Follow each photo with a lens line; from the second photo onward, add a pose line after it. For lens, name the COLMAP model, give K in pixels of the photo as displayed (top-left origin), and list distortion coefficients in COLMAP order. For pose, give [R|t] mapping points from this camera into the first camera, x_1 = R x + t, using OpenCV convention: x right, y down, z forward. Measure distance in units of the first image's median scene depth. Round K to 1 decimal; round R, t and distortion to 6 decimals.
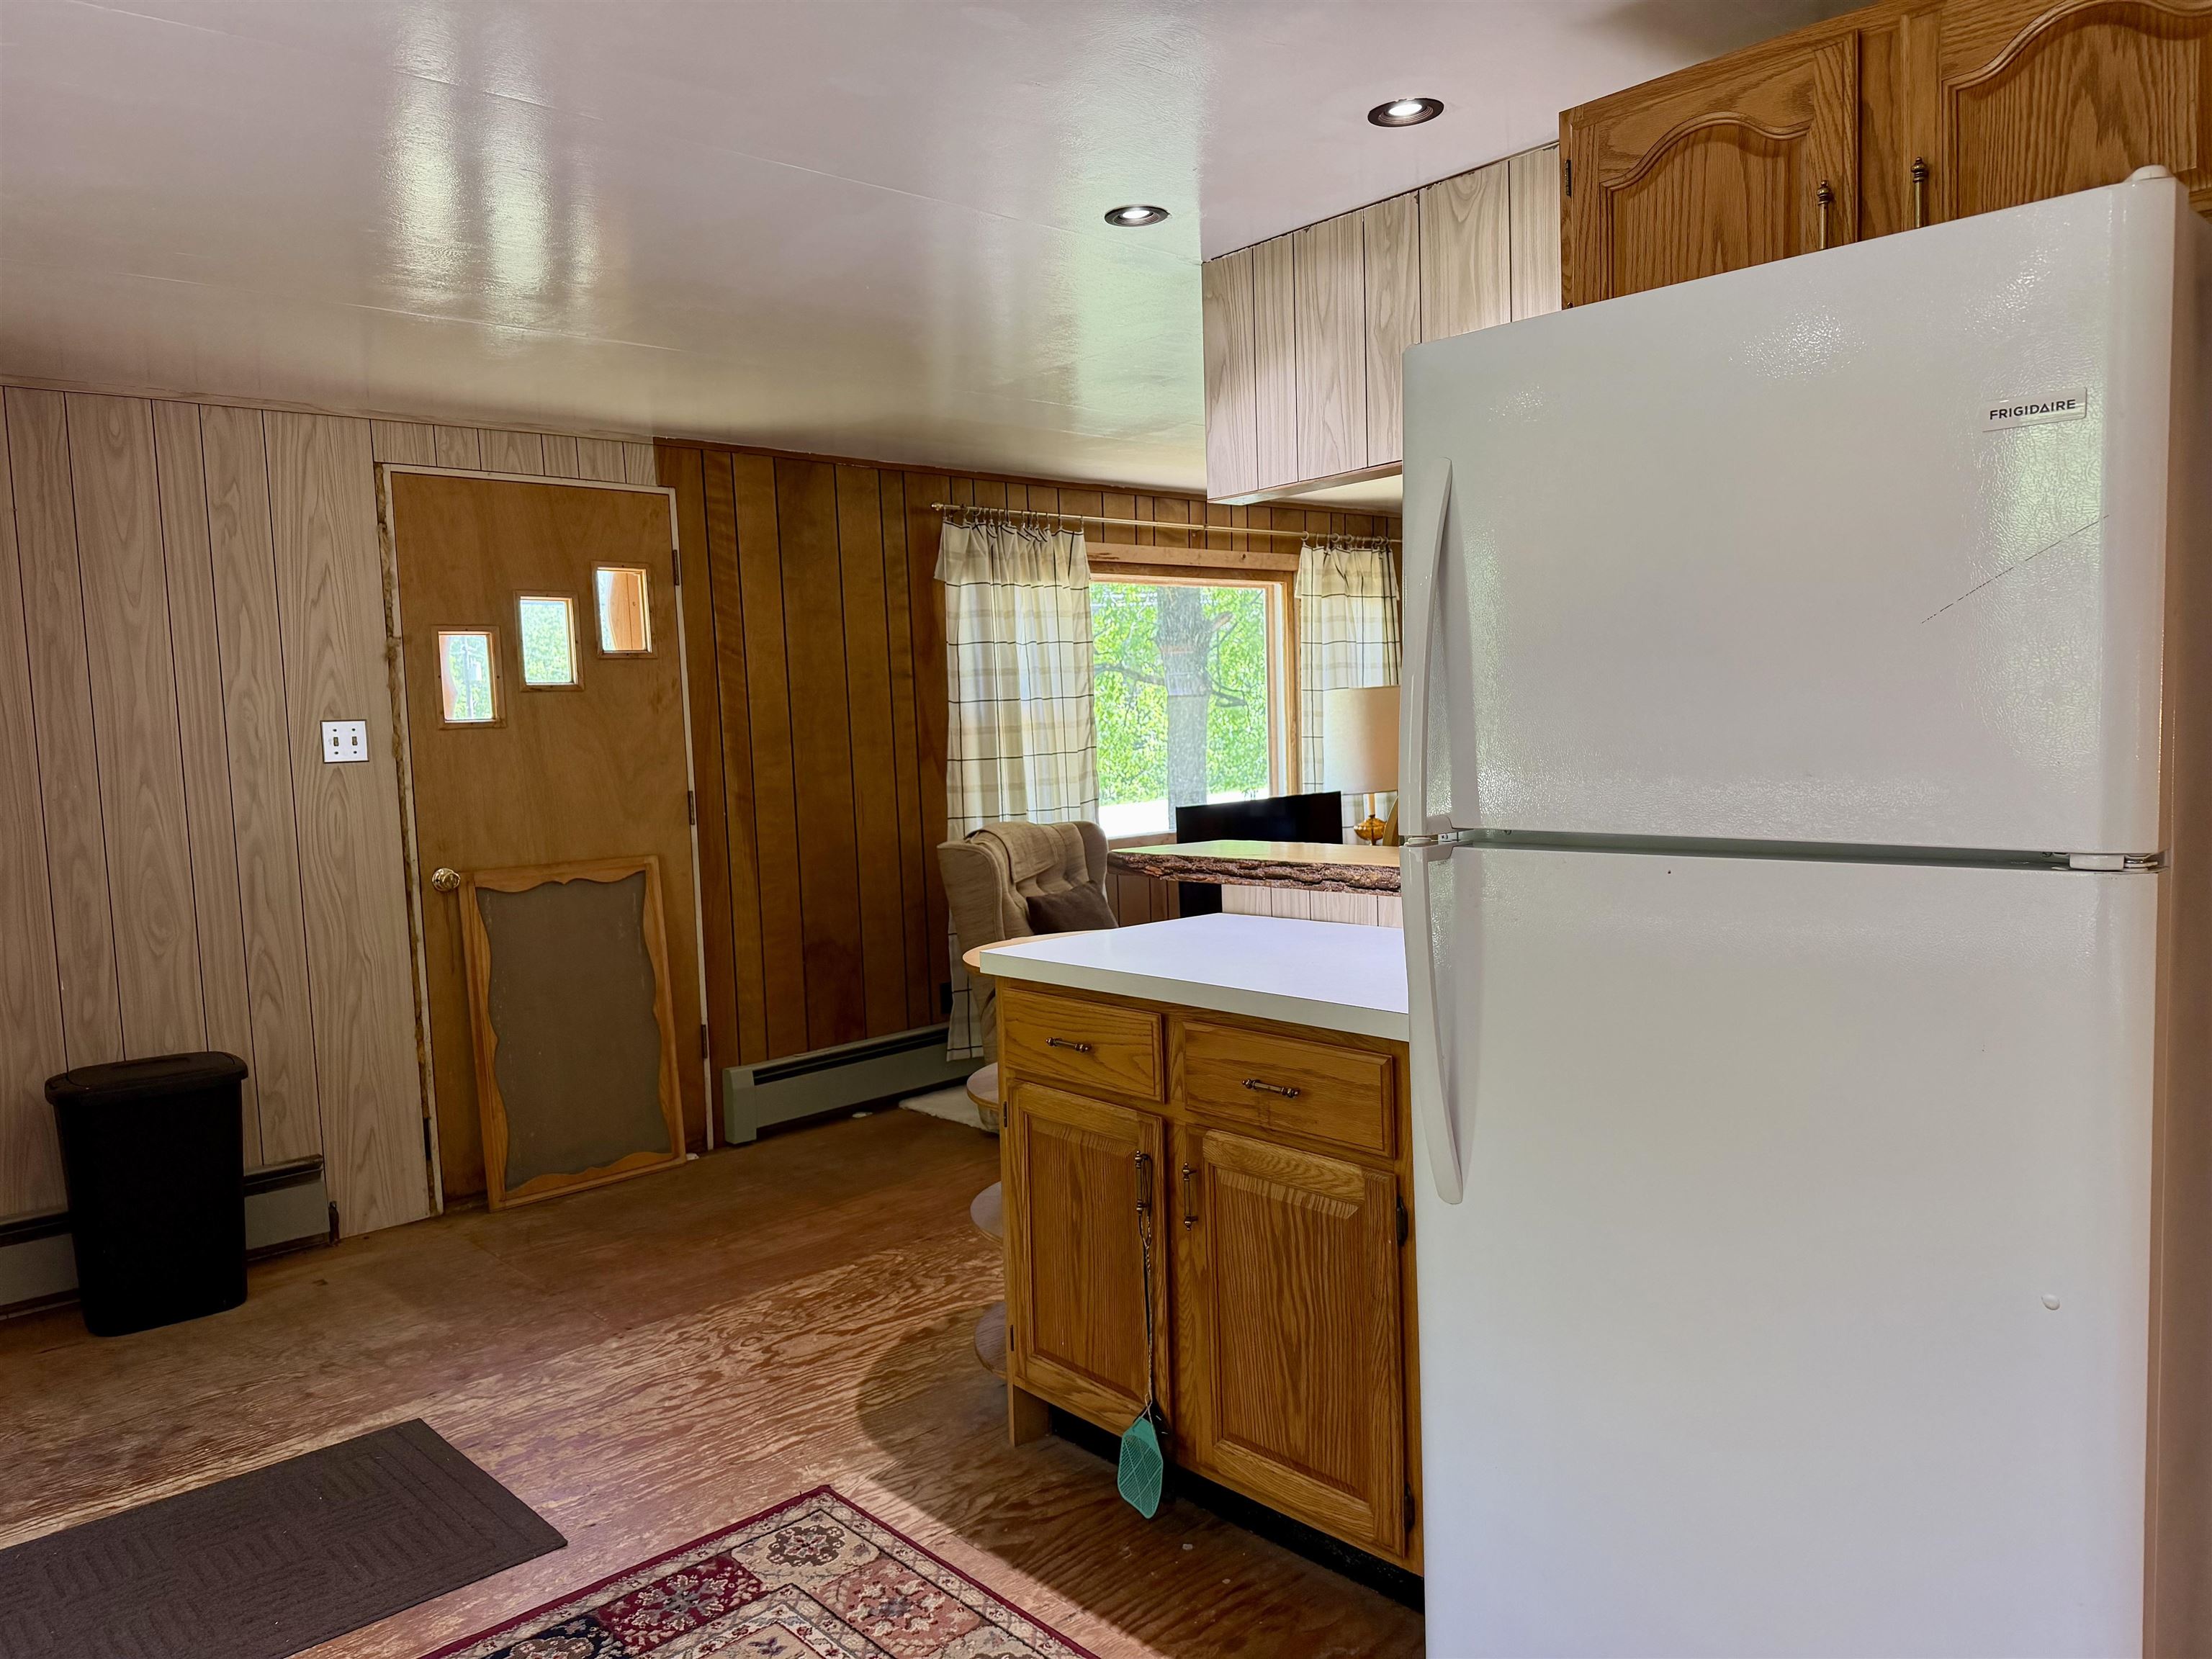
lens RADIAL K [[1548.6, 0, 1109.4], [0, 1548.6, 837.7], [0, 0, 1]] dist [0.088295, -0.109166]
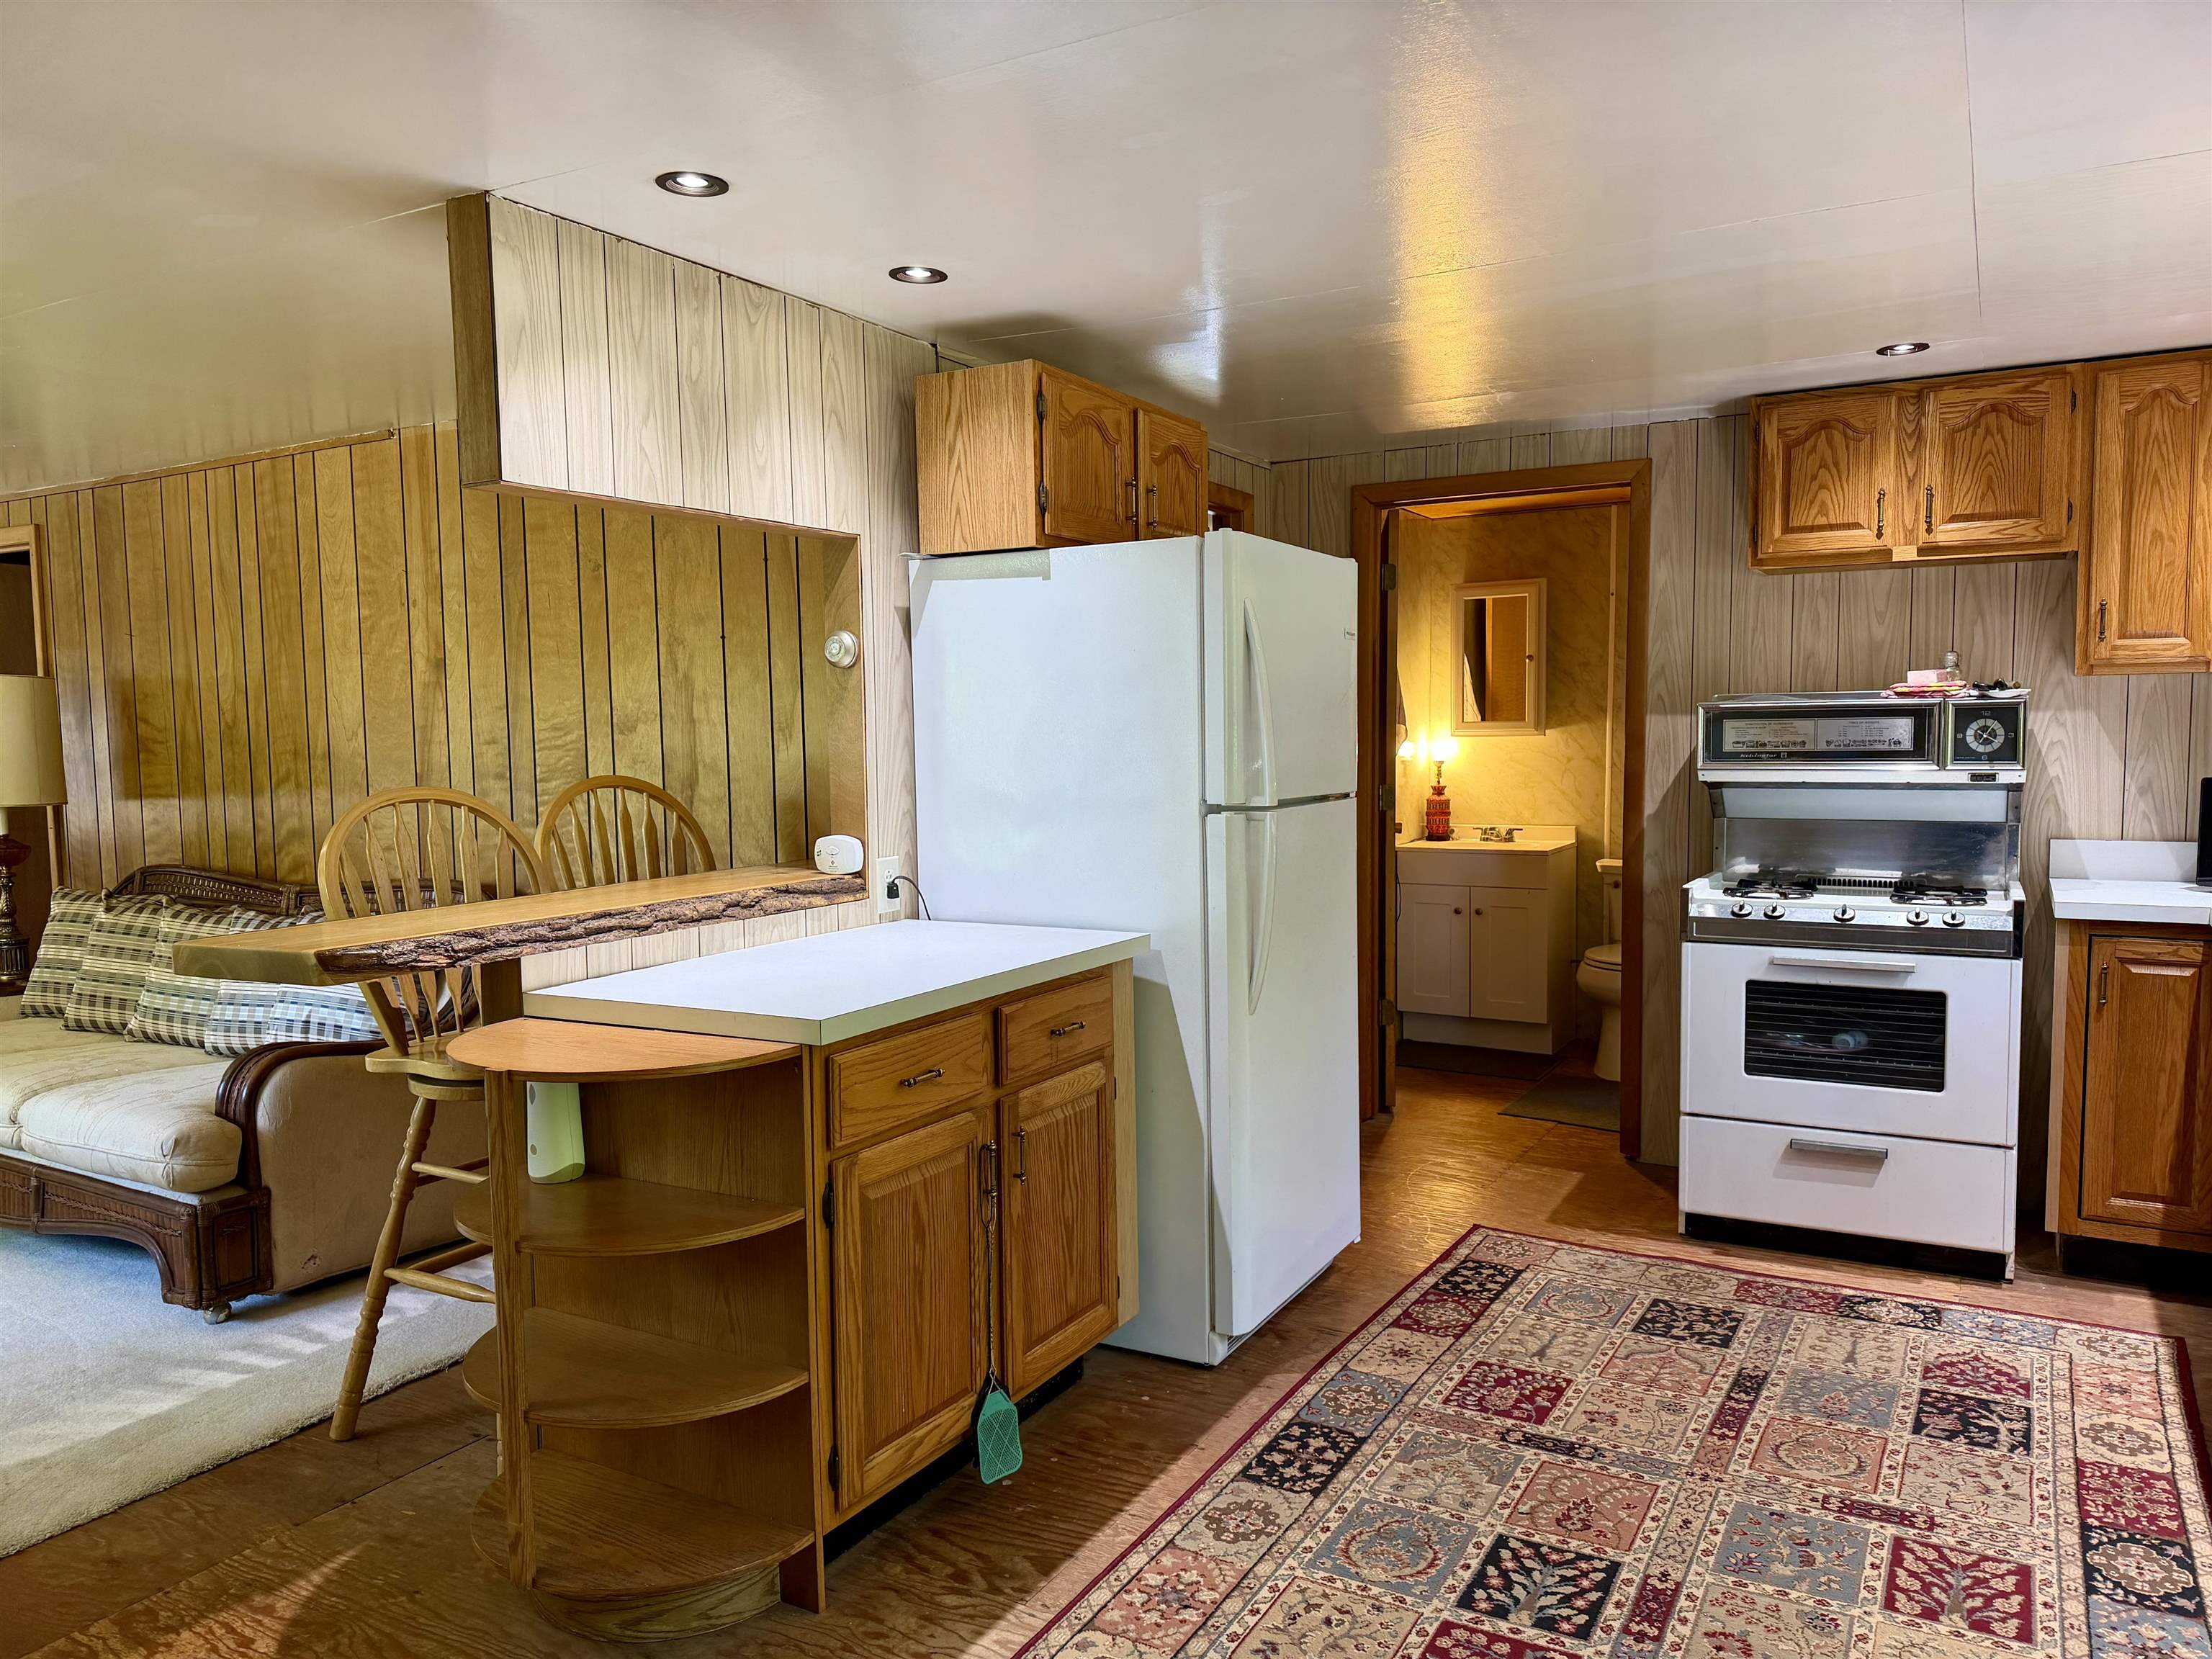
lens RADIAL K [[1548.6, 0, 1089.9], [0, 1548.6, 840.5], [0, 0, 1]] dist [0.088295, -0.109166]
pose [[-0.296186, -0.031806, 0.954601, -0.848340], [0.098579, 0.993090, 0.063674, -0.056727], [-0.950030, 0.112963, -0.291004, 1.010964]]
